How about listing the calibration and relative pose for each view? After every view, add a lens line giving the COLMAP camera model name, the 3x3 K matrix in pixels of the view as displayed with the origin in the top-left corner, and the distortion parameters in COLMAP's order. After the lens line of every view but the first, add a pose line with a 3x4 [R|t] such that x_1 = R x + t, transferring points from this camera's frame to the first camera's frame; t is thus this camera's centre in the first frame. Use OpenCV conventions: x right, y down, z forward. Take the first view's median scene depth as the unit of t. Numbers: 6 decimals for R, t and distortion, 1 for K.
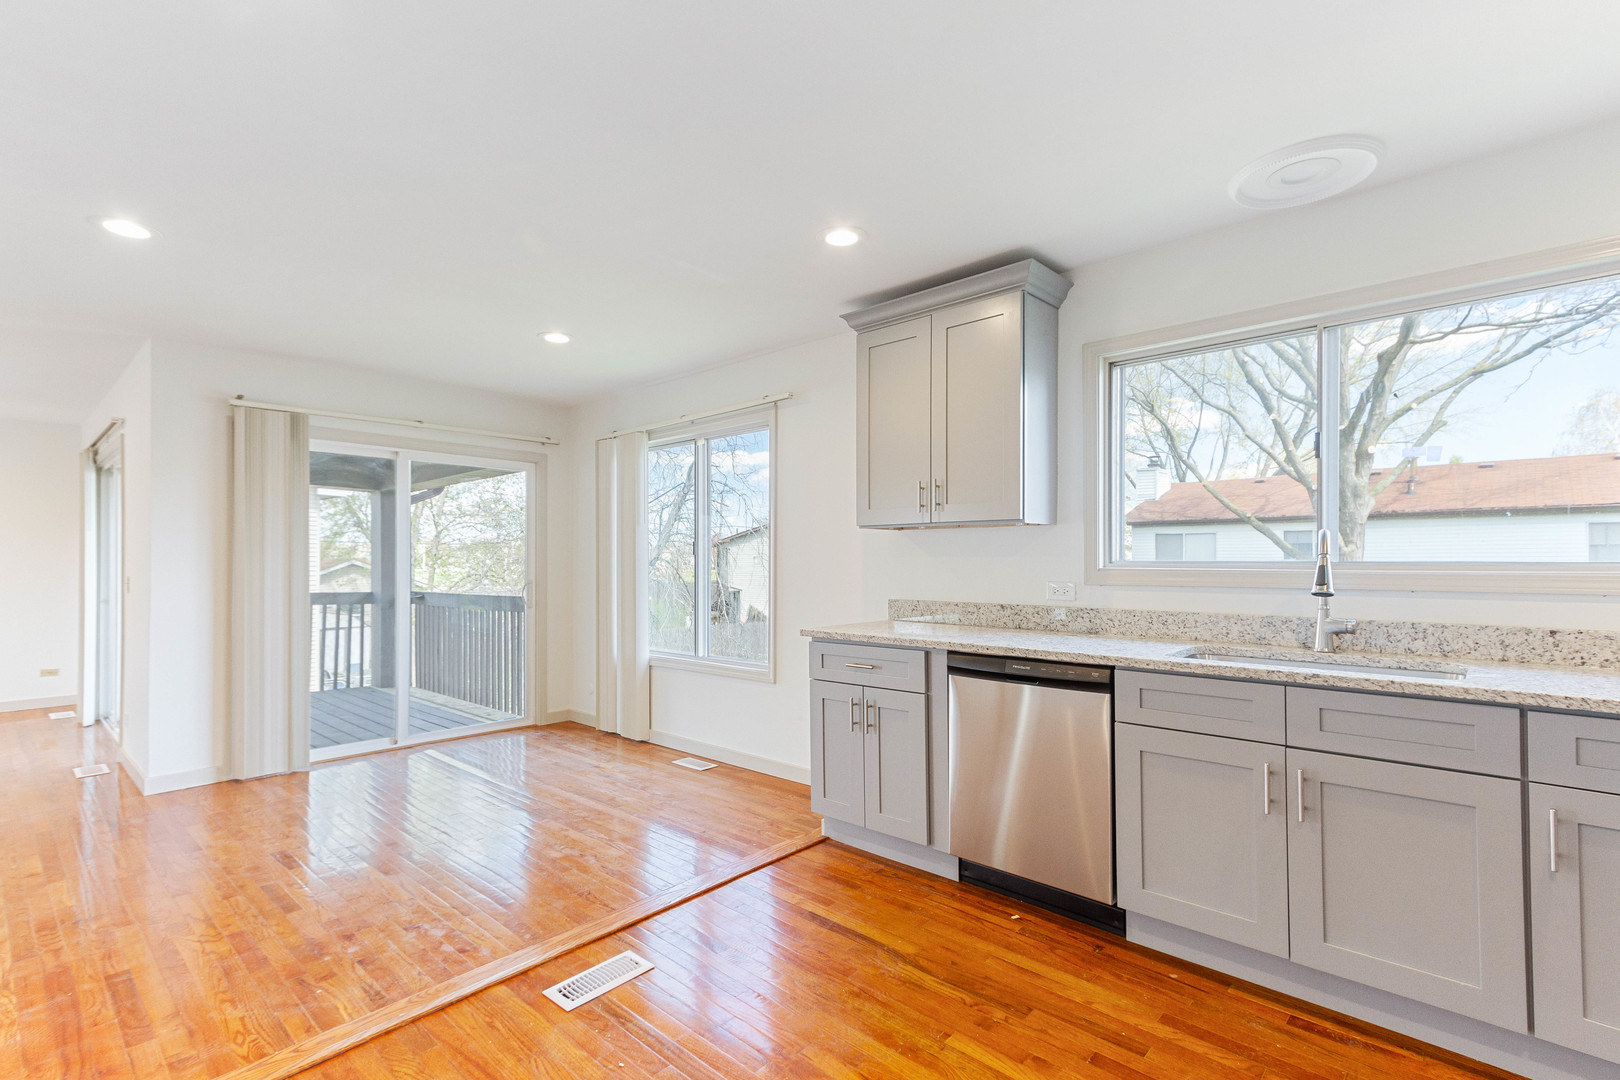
lens RADIAL K [[742.1, 0, 813.6], [0, 742.1, 554.2], [0, 0, 1]] dist [0.029887, -0.000258]
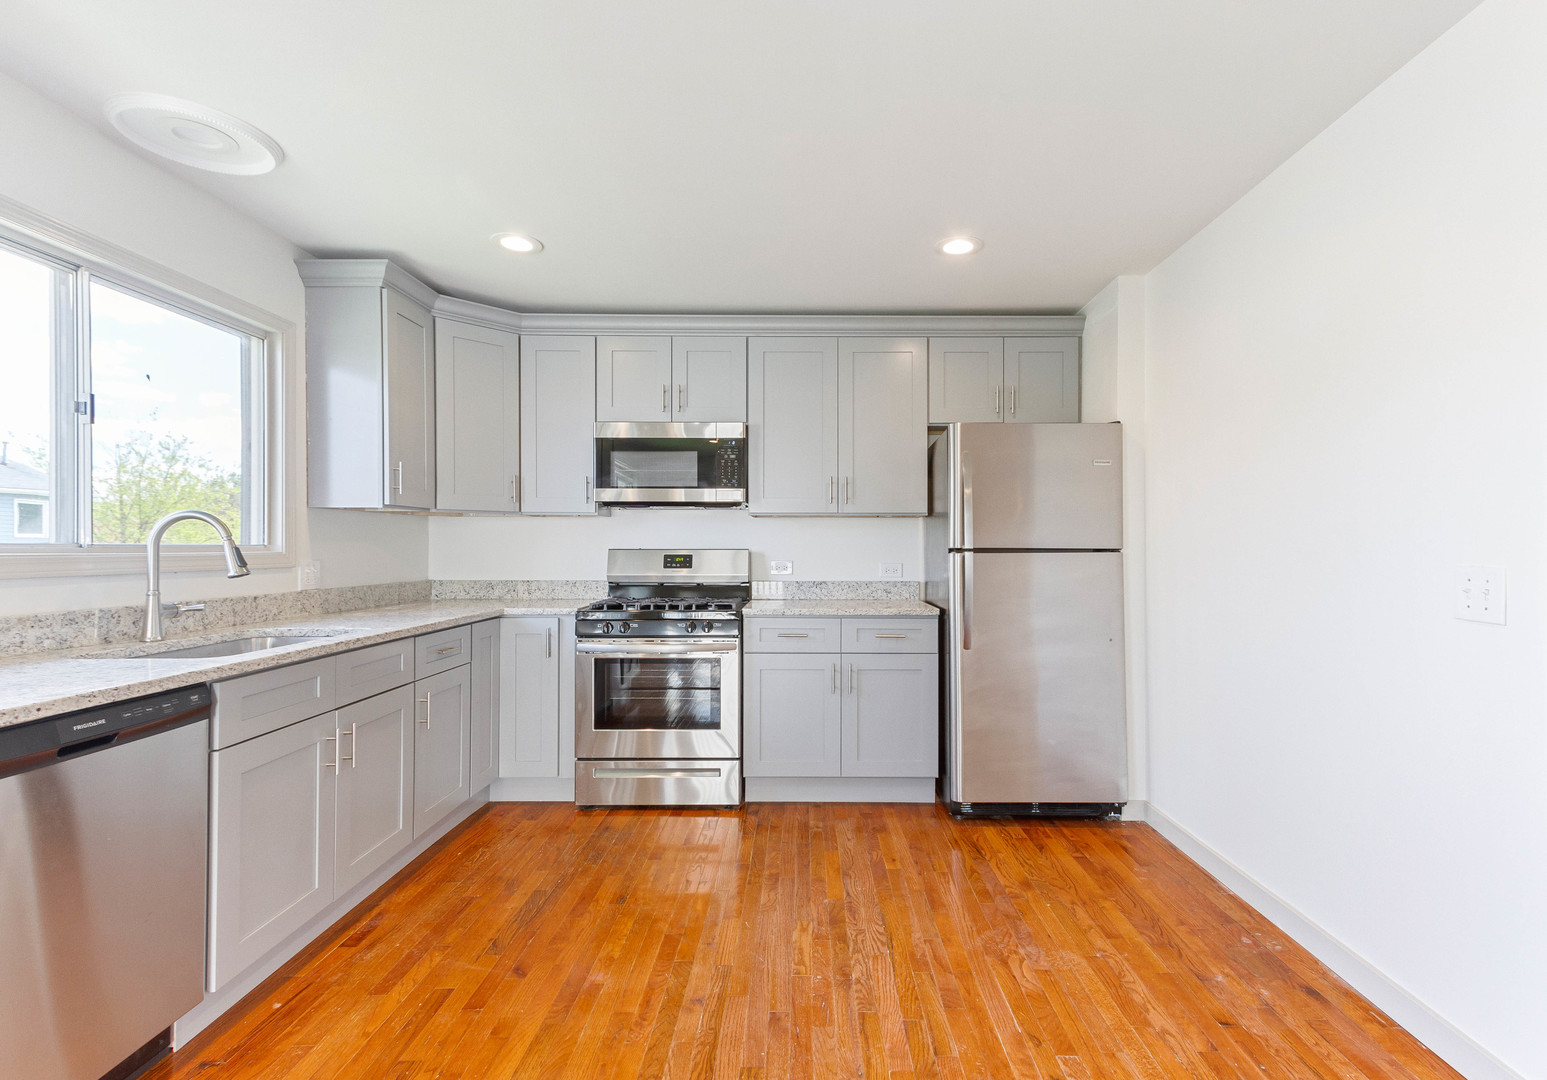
lens RADIAL K [[869.1, 0, 773.5], [0, 869.1, 540.0], [0, 0, 1]] dist [0.001671, 0.000348]
pose [[-0.678972, 0.008748, 0.734112, -0.685861], [-0.003337, 0.999882, -0.015001, 0.020745], [-0.734156, -0.012635, -0.678863, 1.276860]]
